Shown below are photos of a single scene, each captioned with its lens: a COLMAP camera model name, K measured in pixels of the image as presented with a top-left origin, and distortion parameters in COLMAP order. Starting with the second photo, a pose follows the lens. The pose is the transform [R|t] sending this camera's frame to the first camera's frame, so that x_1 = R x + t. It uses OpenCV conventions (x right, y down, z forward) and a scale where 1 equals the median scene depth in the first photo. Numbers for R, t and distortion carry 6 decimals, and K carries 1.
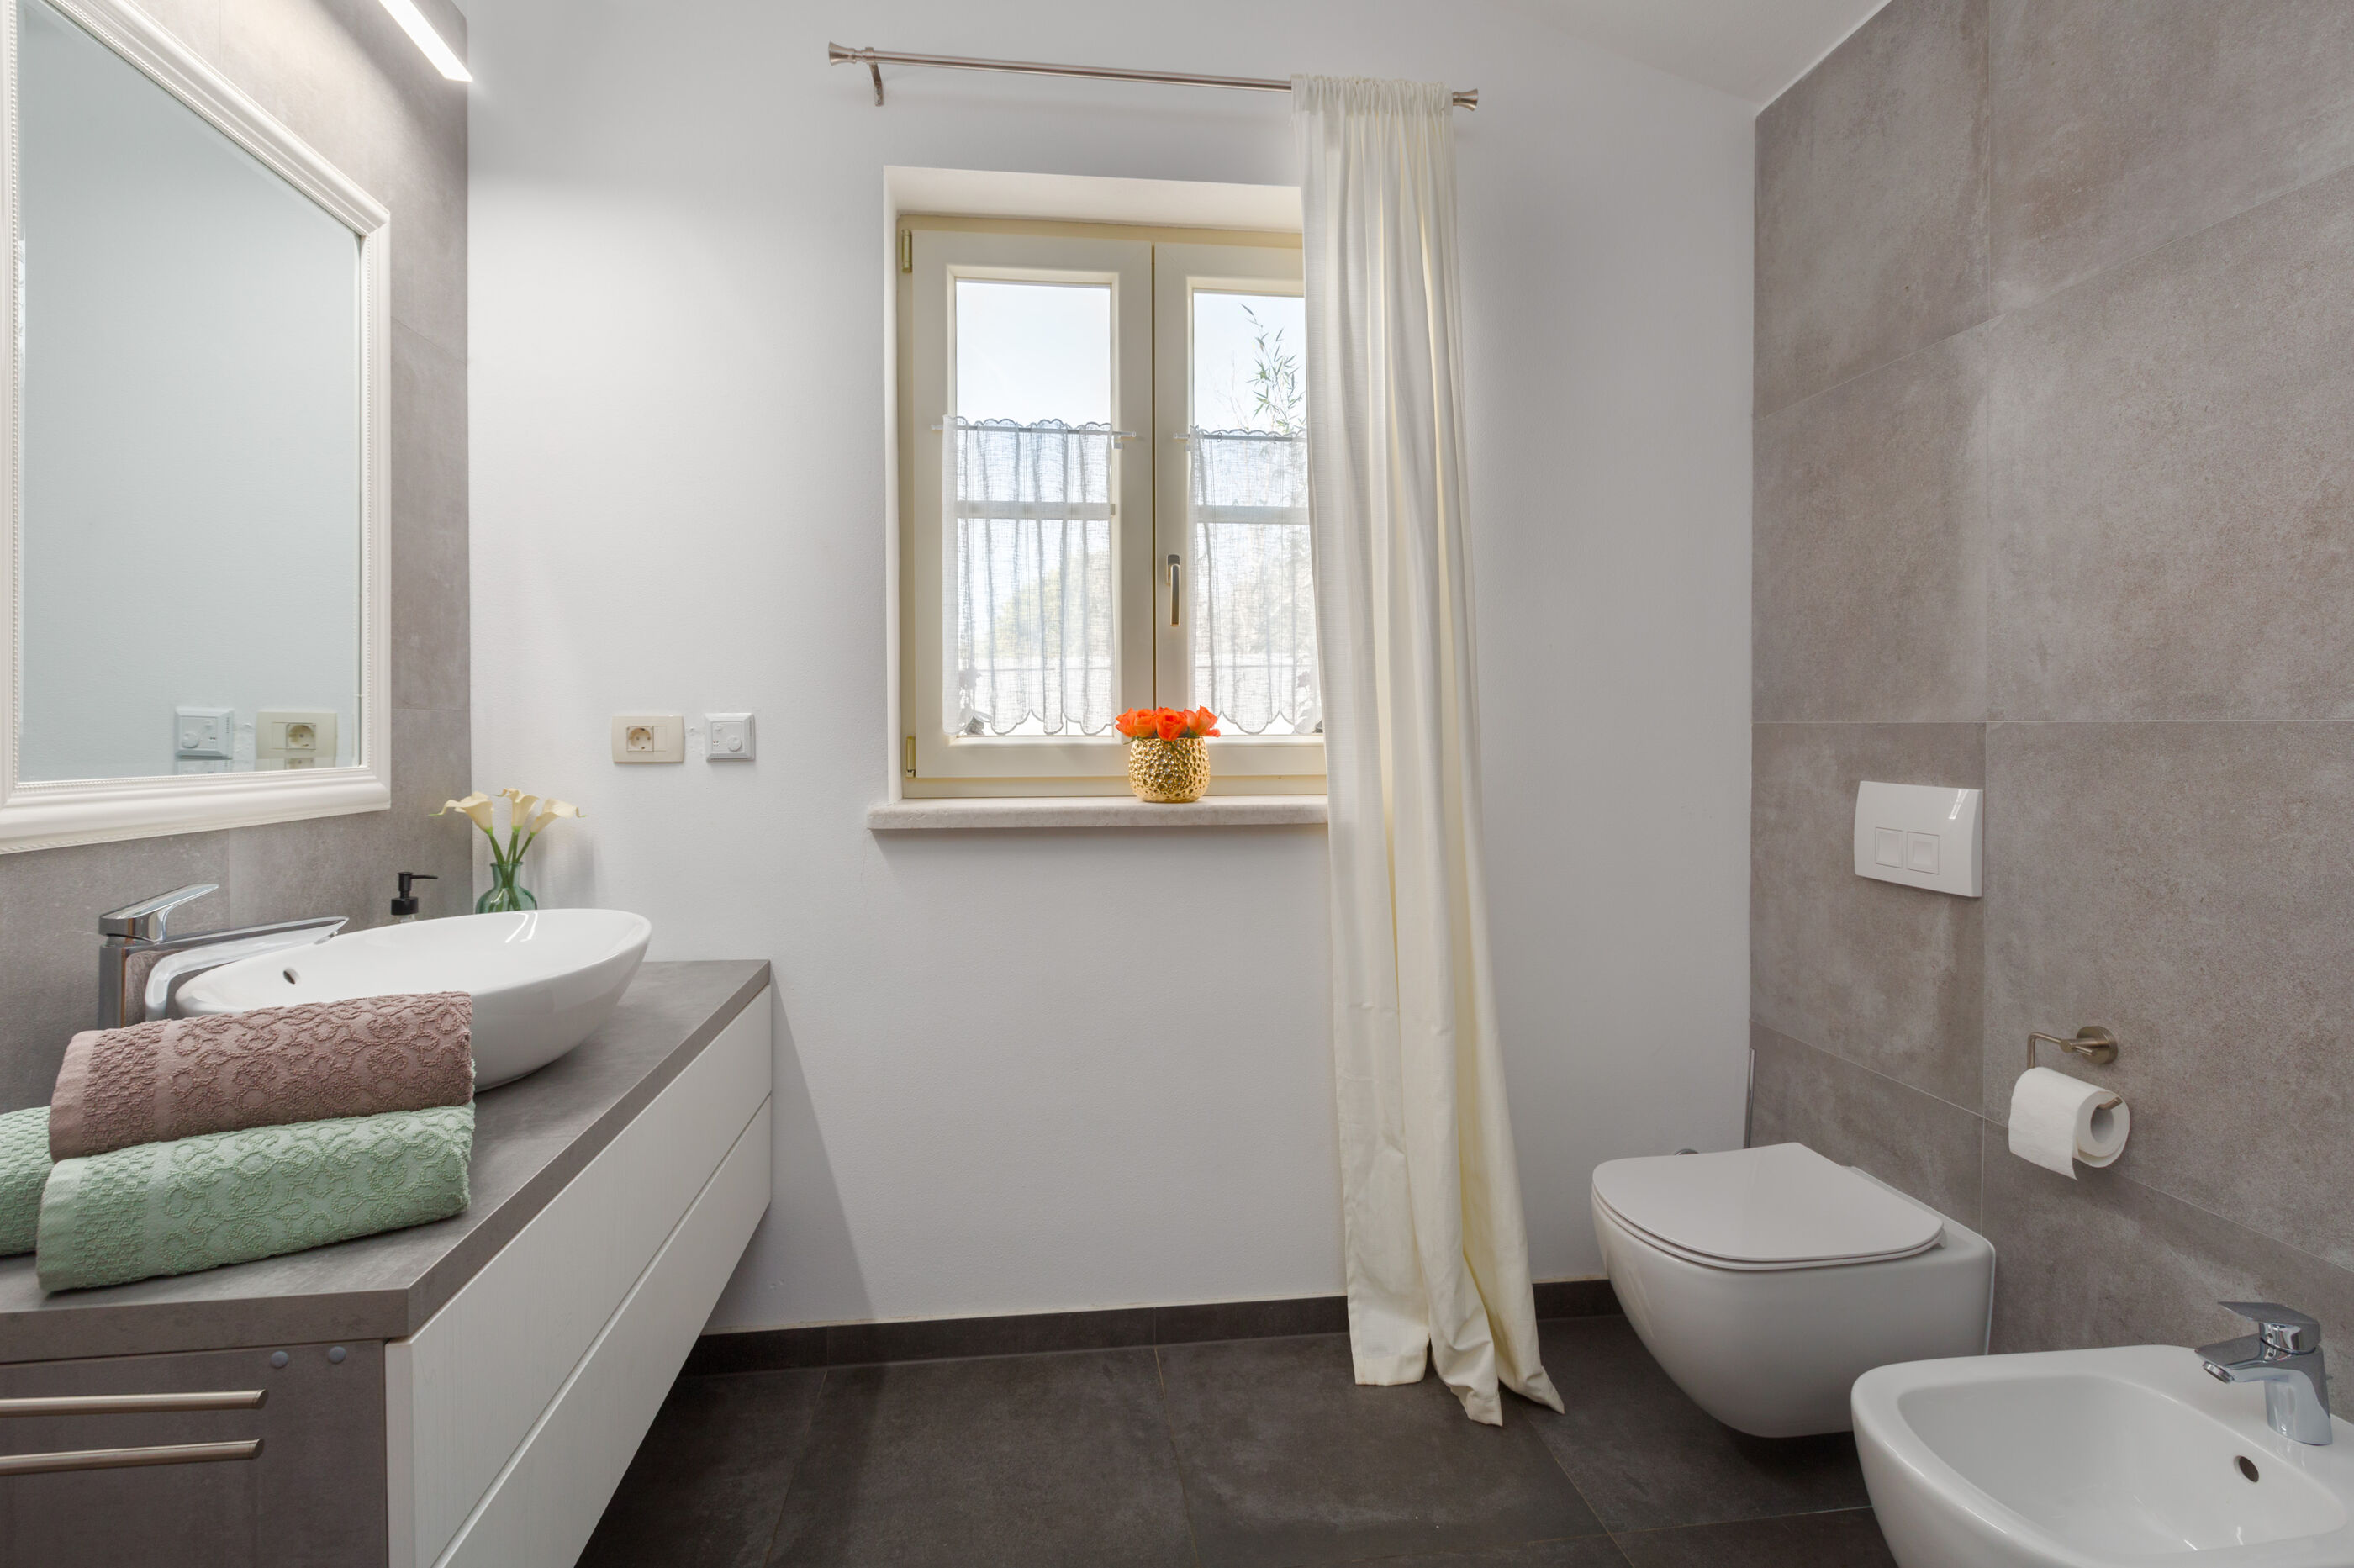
lens RADIAL K [[1168.6, 0, 1174.6], [0, 1168.6, 712.0], [0, 0, 1]] dist [-0.000421, -0.000253]
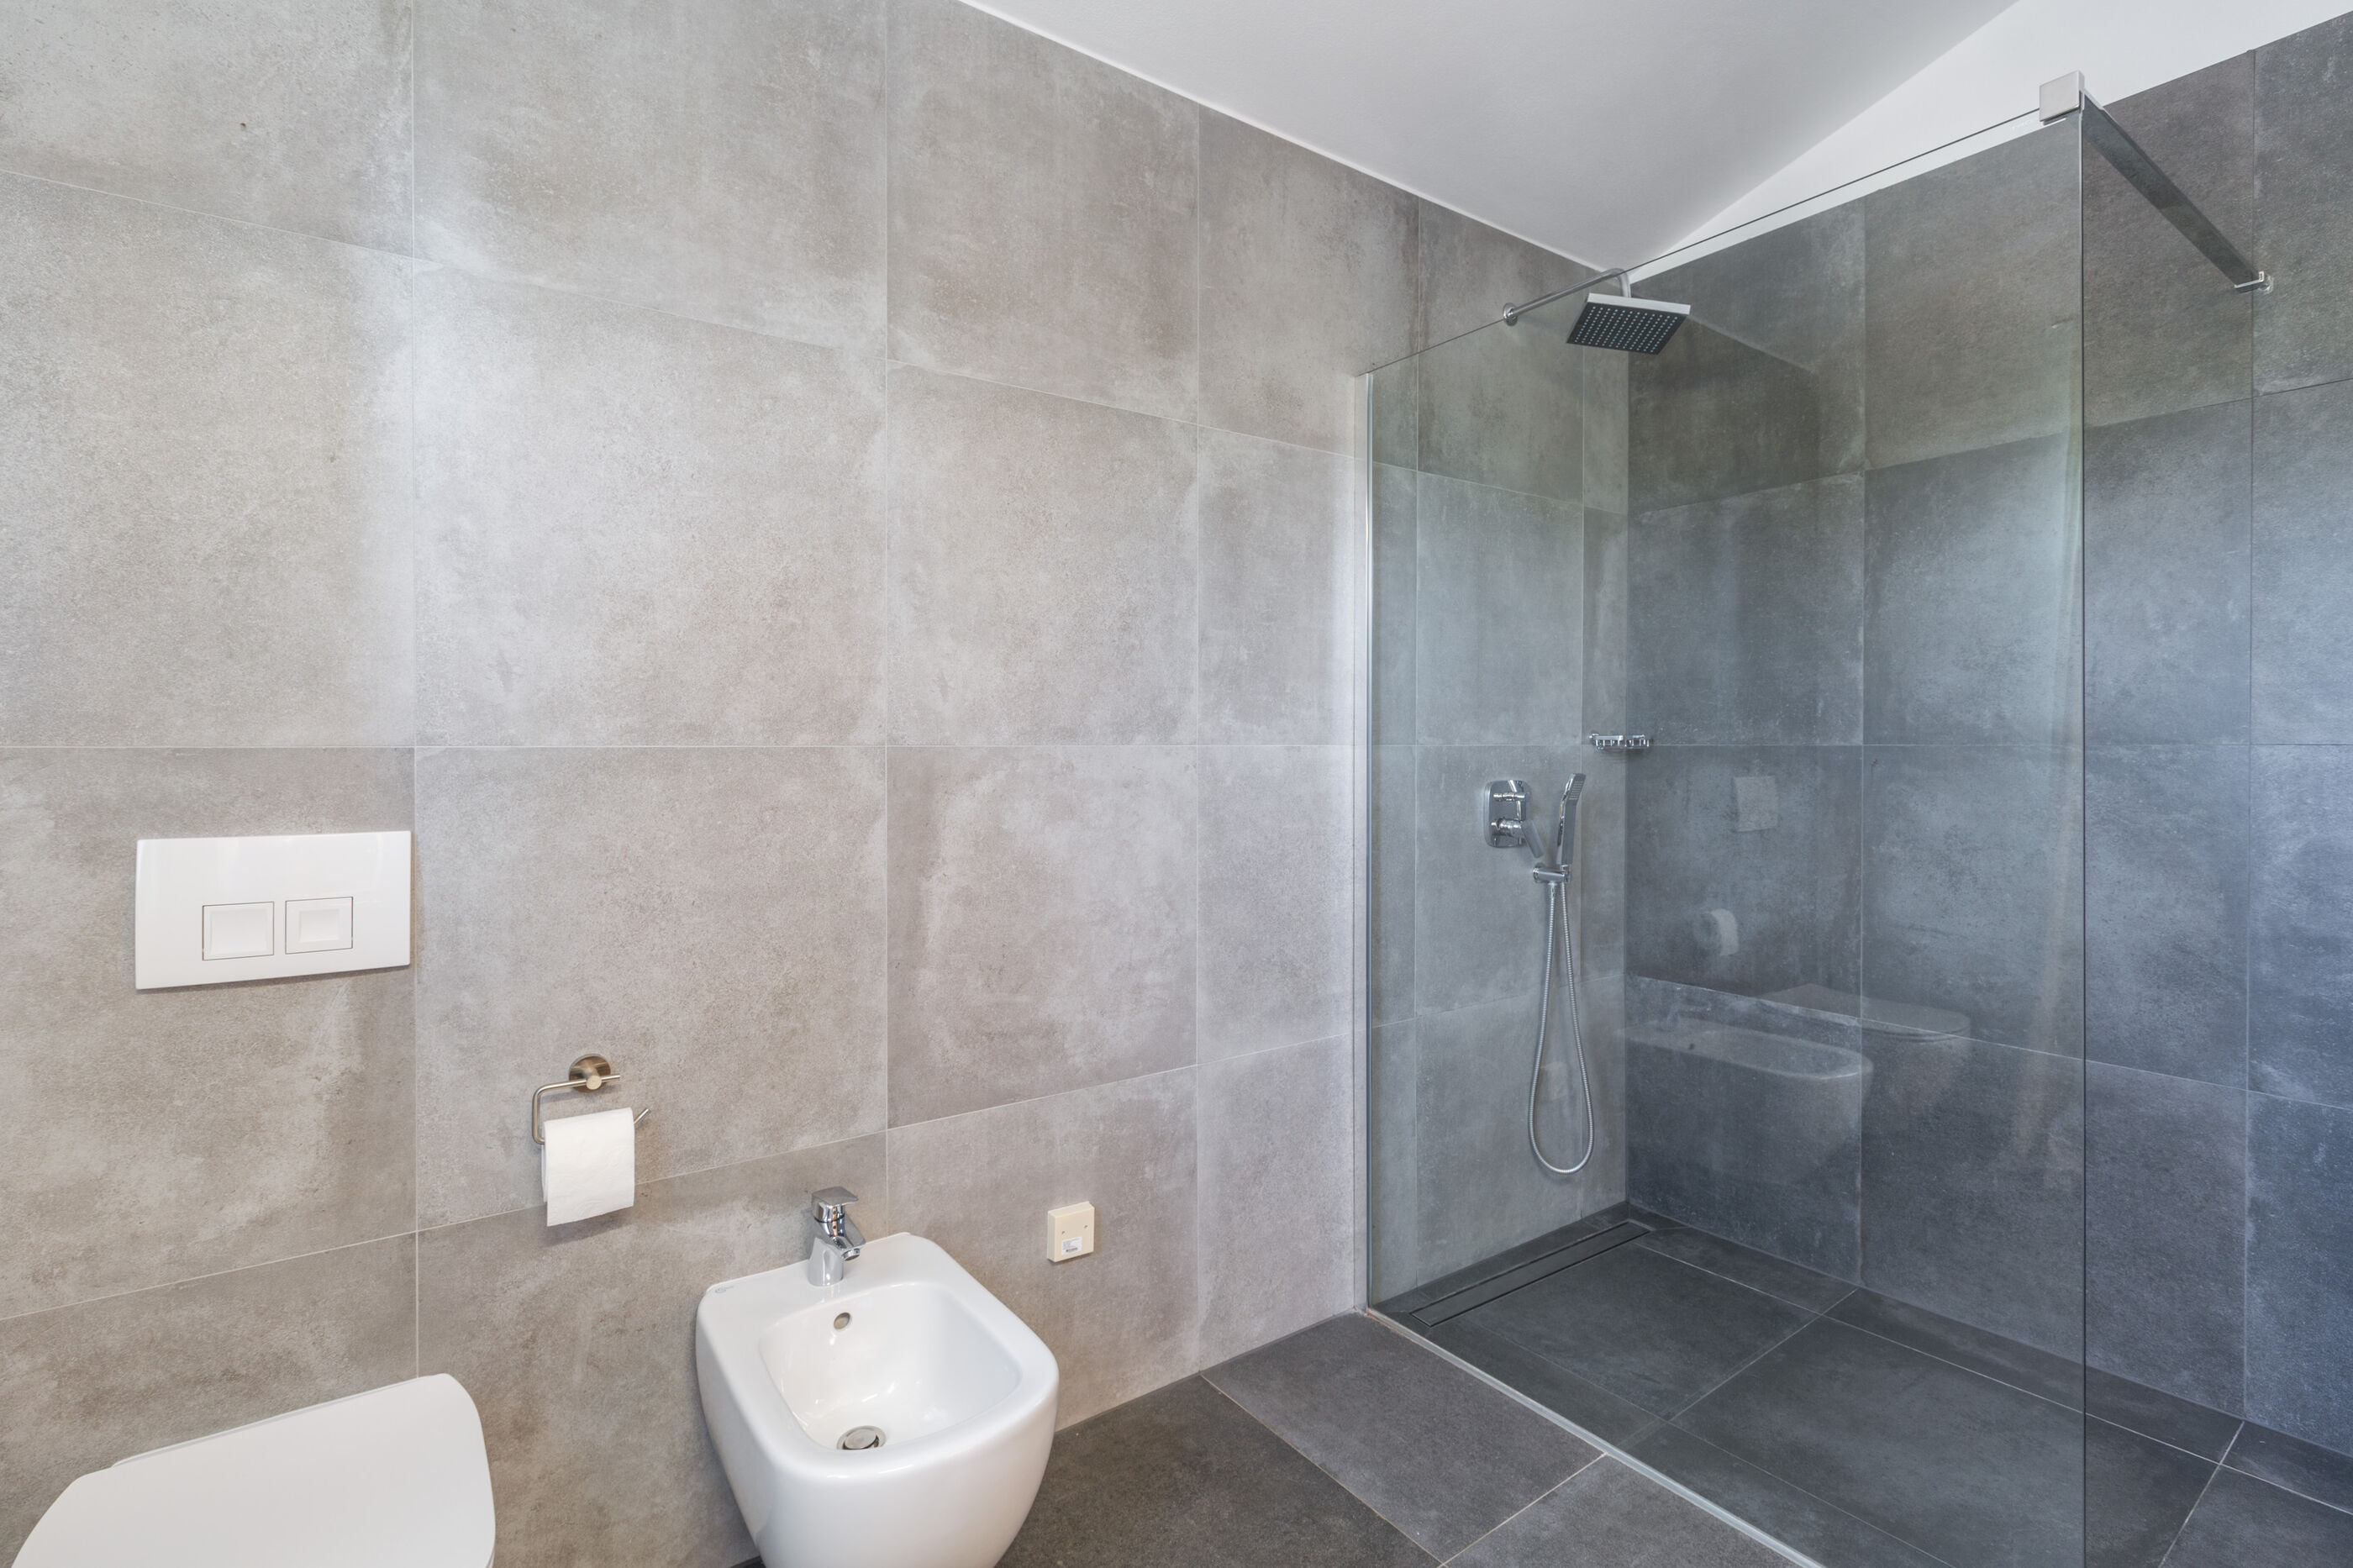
lens RADIAL K [[1062.1, 0, 1173.2], [0, 1062.1, 755.3], [0, 0, 1]] dist [-0.001027, -0.000696]
pose [[-0.488004, 0.005353, 0.872825, -0.215244], [-0.001940, 0.999972, -0.007218, 0.018778], [-0.872839, -0.005216, -0.487980, 0.907905]]
